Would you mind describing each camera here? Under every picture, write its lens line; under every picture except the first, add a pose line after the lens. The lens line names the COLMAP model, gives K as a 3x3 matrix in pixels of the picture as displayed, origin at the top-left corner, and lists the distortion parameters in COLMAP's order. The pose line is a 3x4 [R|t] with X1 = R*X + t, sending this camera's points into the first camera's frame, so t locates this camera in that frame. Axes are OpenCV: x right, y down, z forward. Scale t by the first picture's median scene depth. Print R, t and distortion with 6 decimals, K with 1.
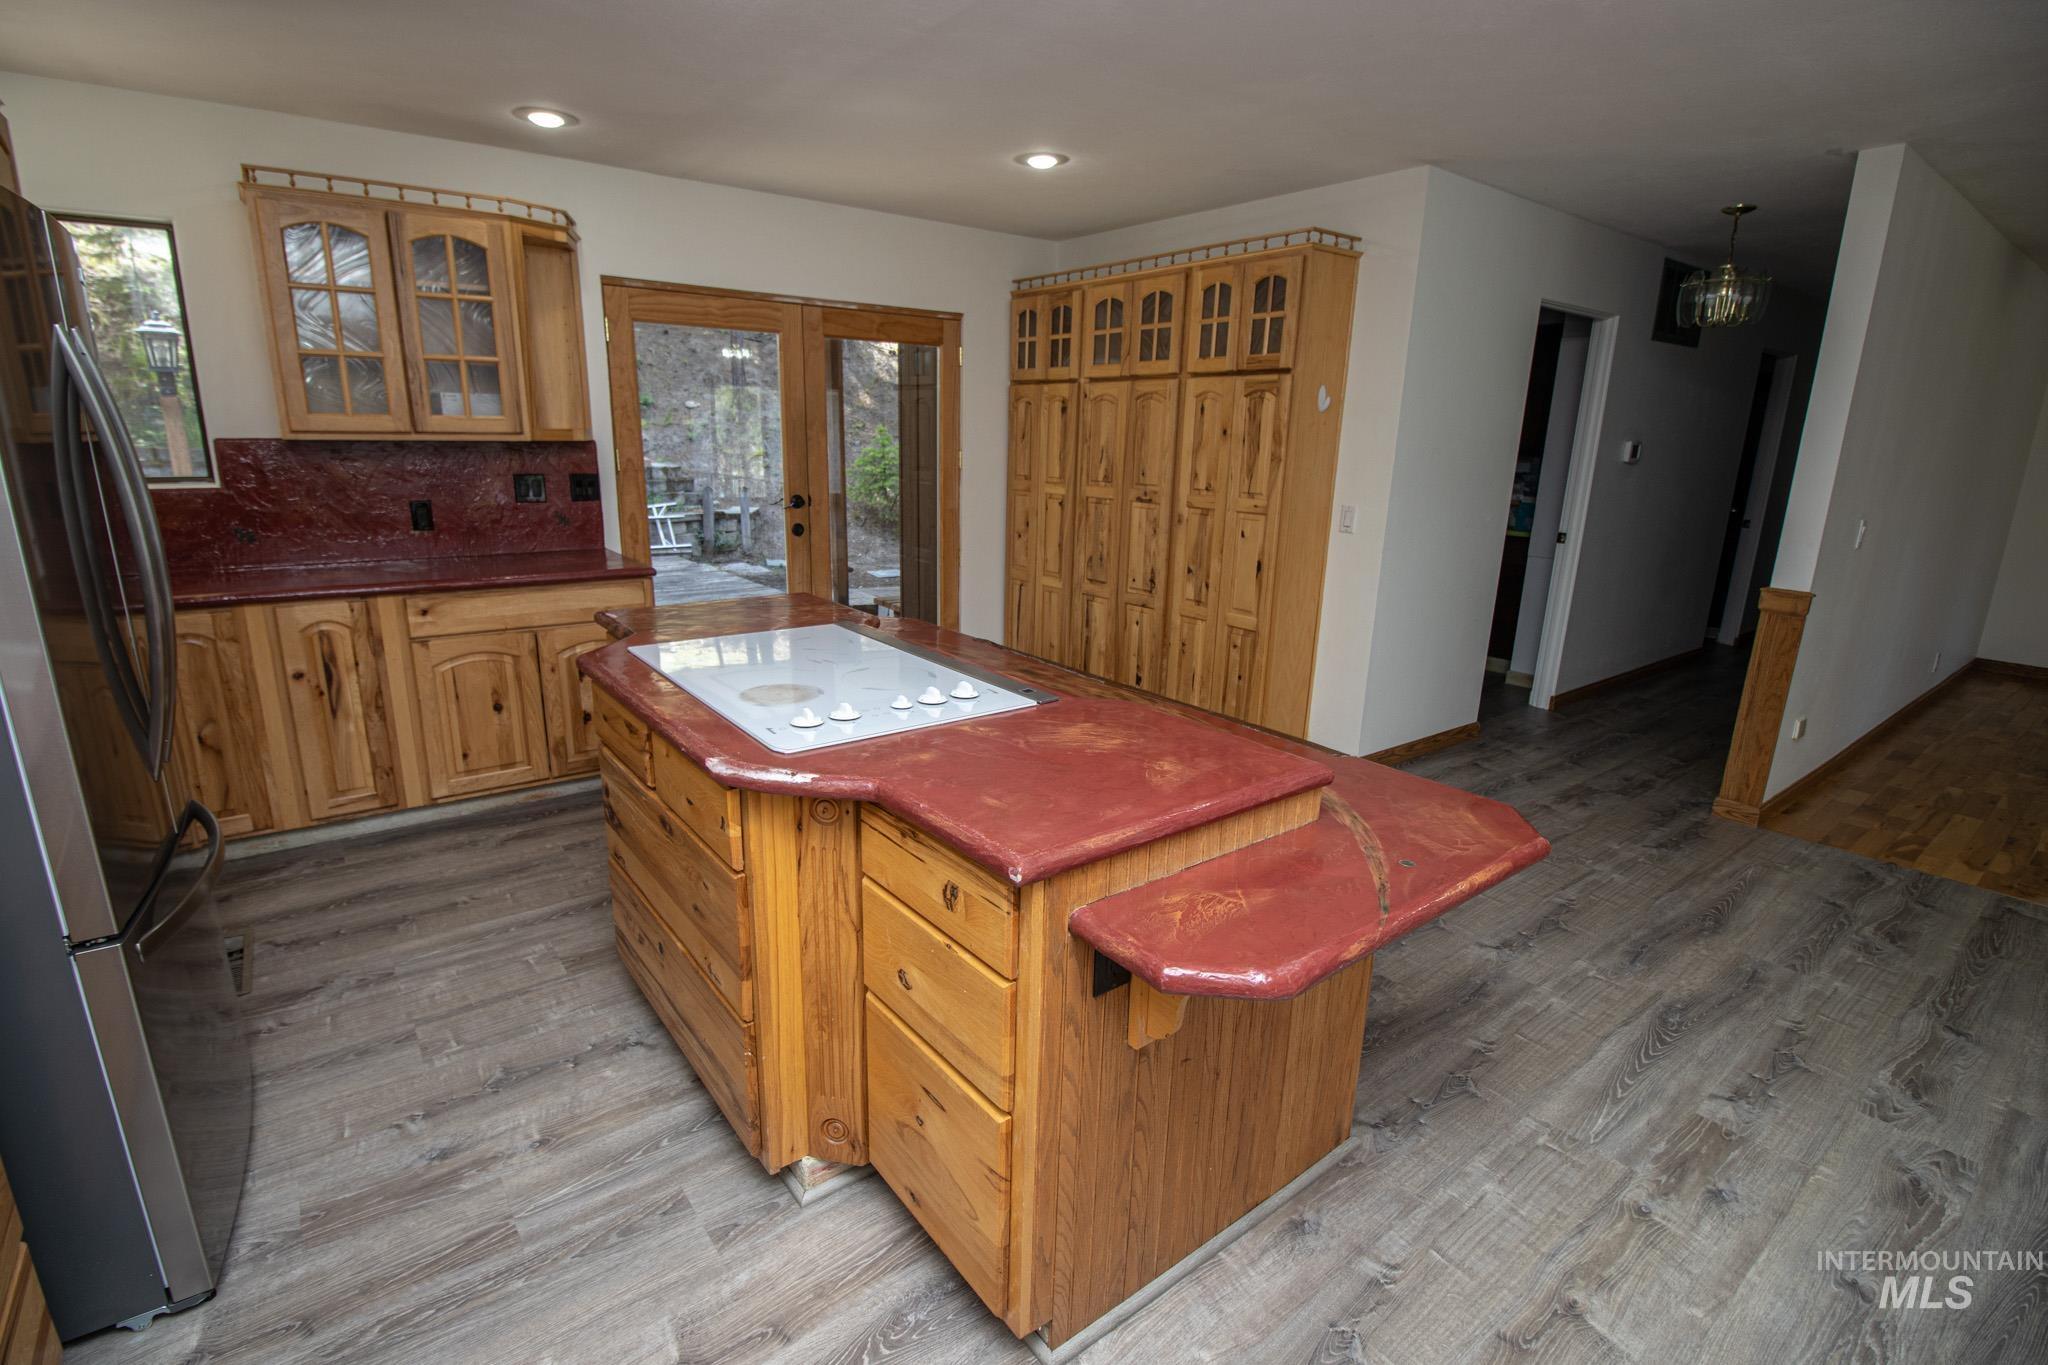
lens RADIAL K [[949.3, 0, 1016.8], [0, 949.3, 681.3], [0, 0, 1]] dist [0.000558, -0.012933]
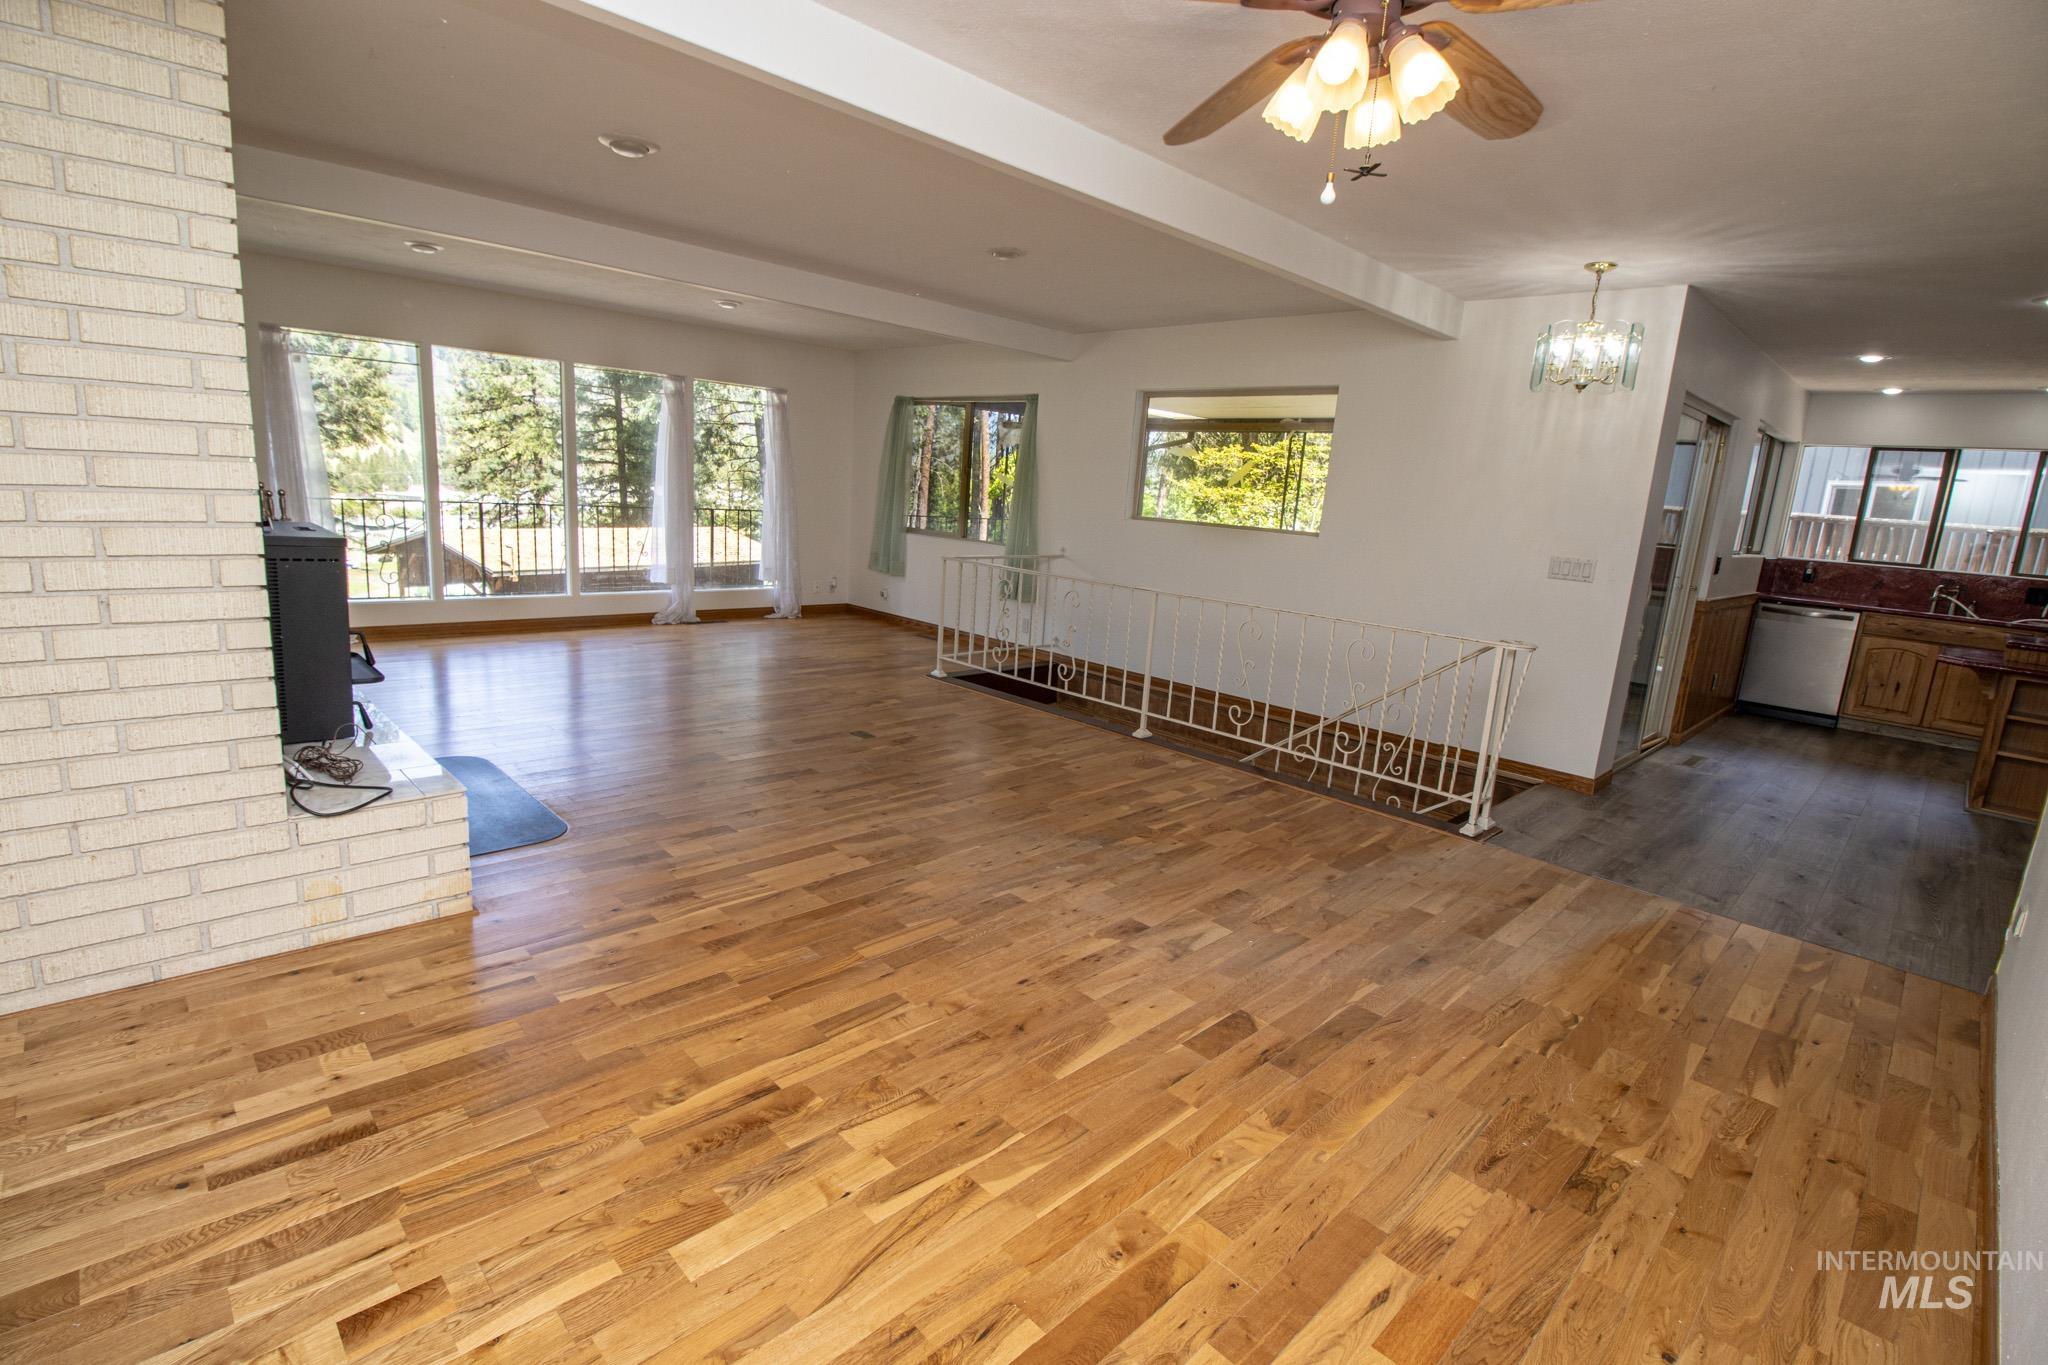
lens RADIAL K [[949.3, 0, 1016.5], [0, 949.3, 679.5], [0, 0, 1]] dist [0.000558, -0.012933]
pose [[-0.988994, -0.061077, -0.134762, 1.899013], [-0.114612, 0.892266, 0.436721, -0.368218], [0.093570, 0.447359, -0.889446, 1.666226]]
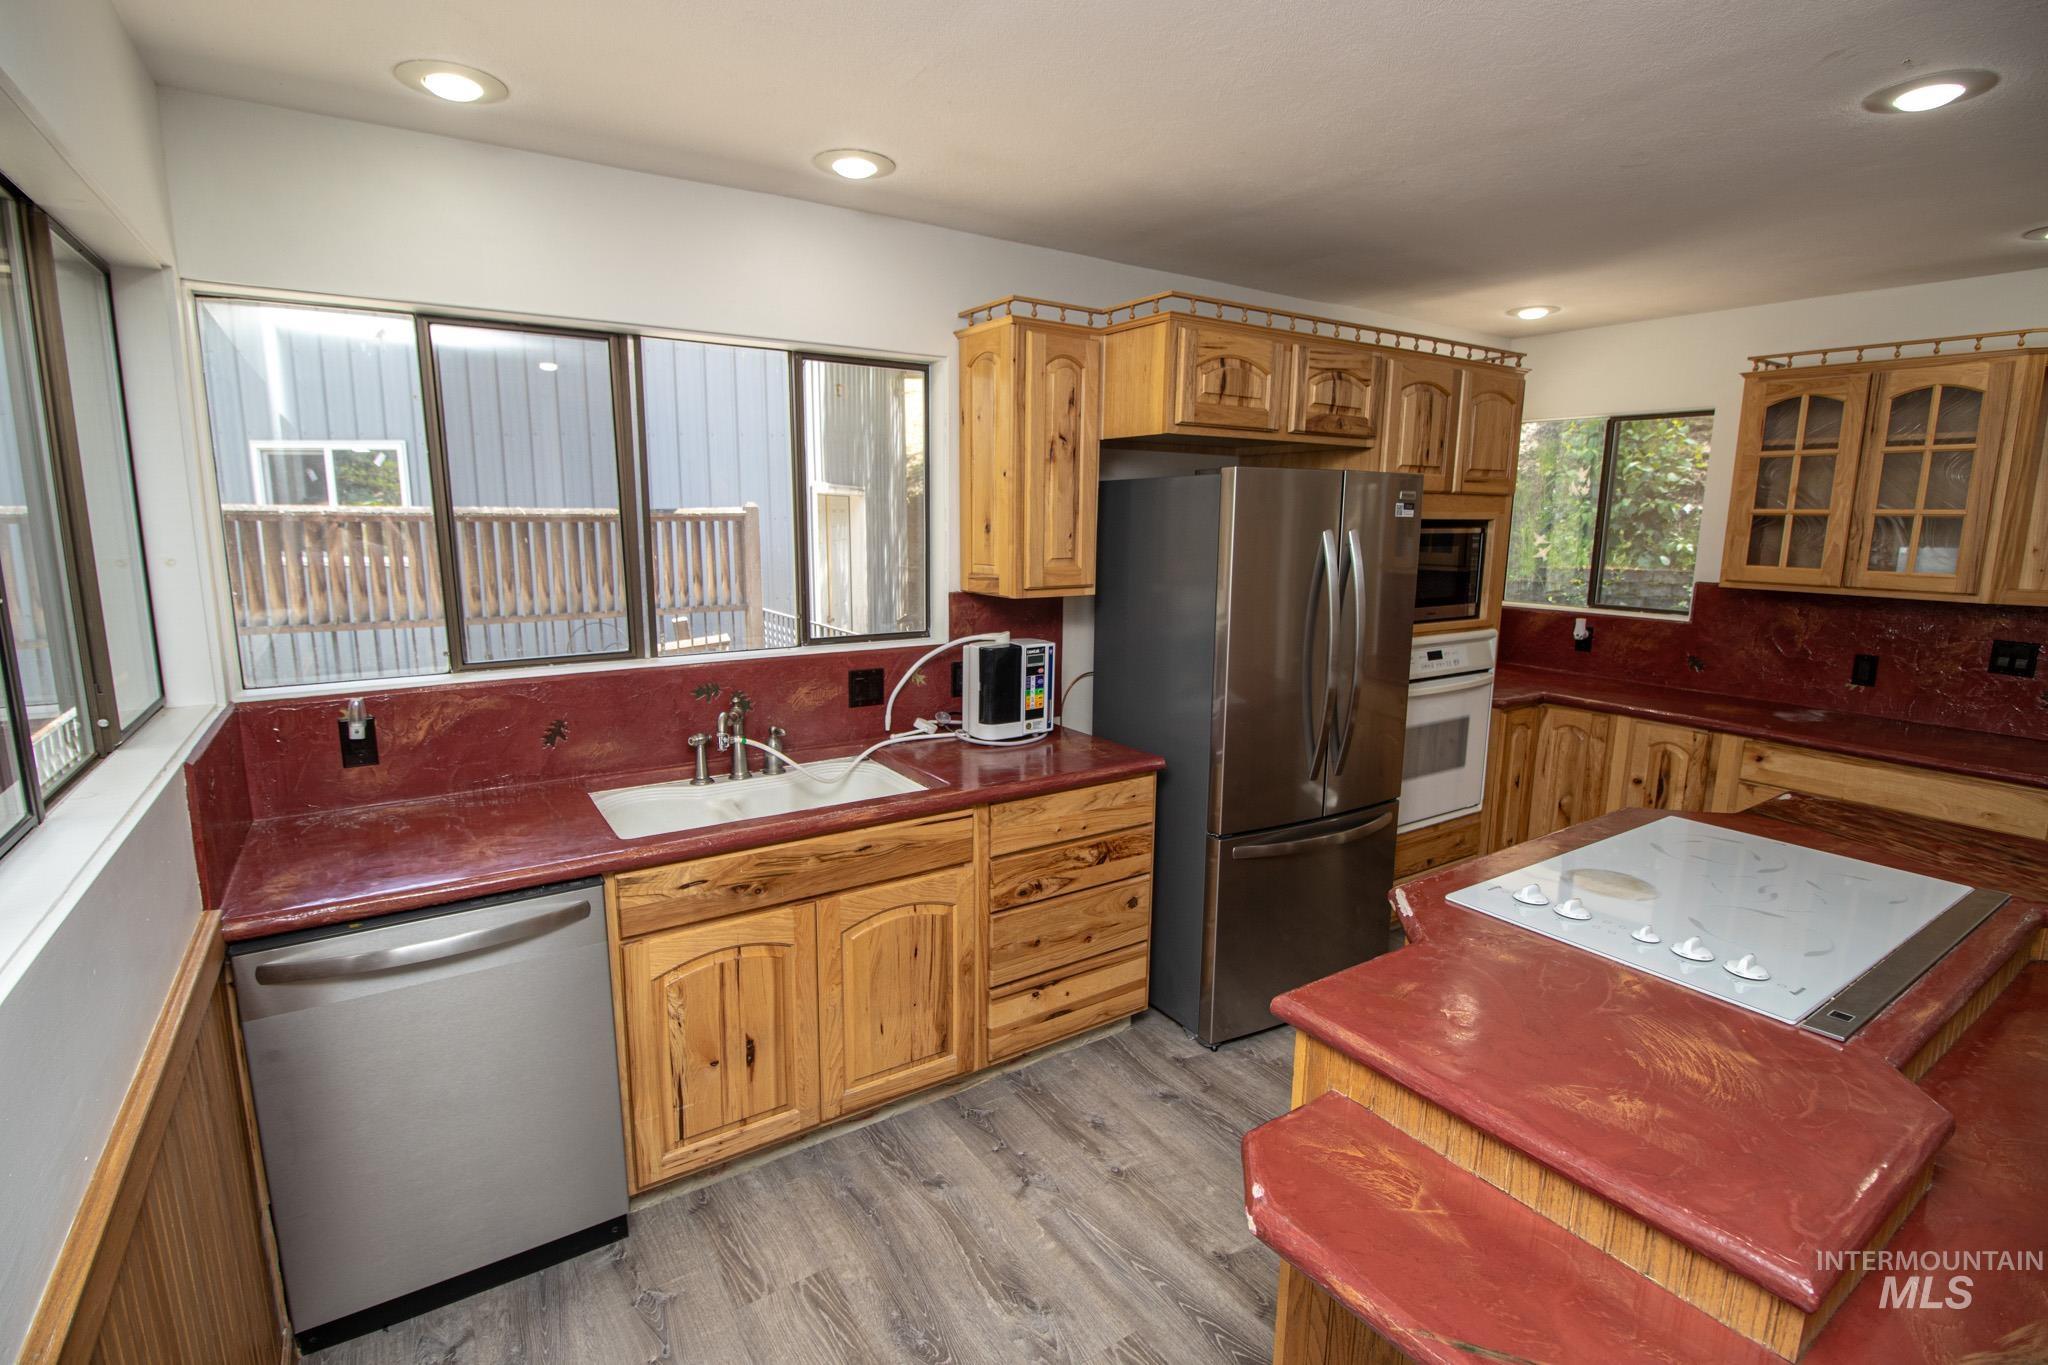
lens RADIAL K [[949.3, 0, 1011.1], [0, 949.3, 680.4], [0, 0, 1]] dist [0.000558, -0.012933]
pose [[-0.066837, 0.149367, -0.986520, 0.405967], [-0.262221, 0.951346, 0.161807, -0.102349], [0.962691, 0.269501, -0.024417, 0.217765]]
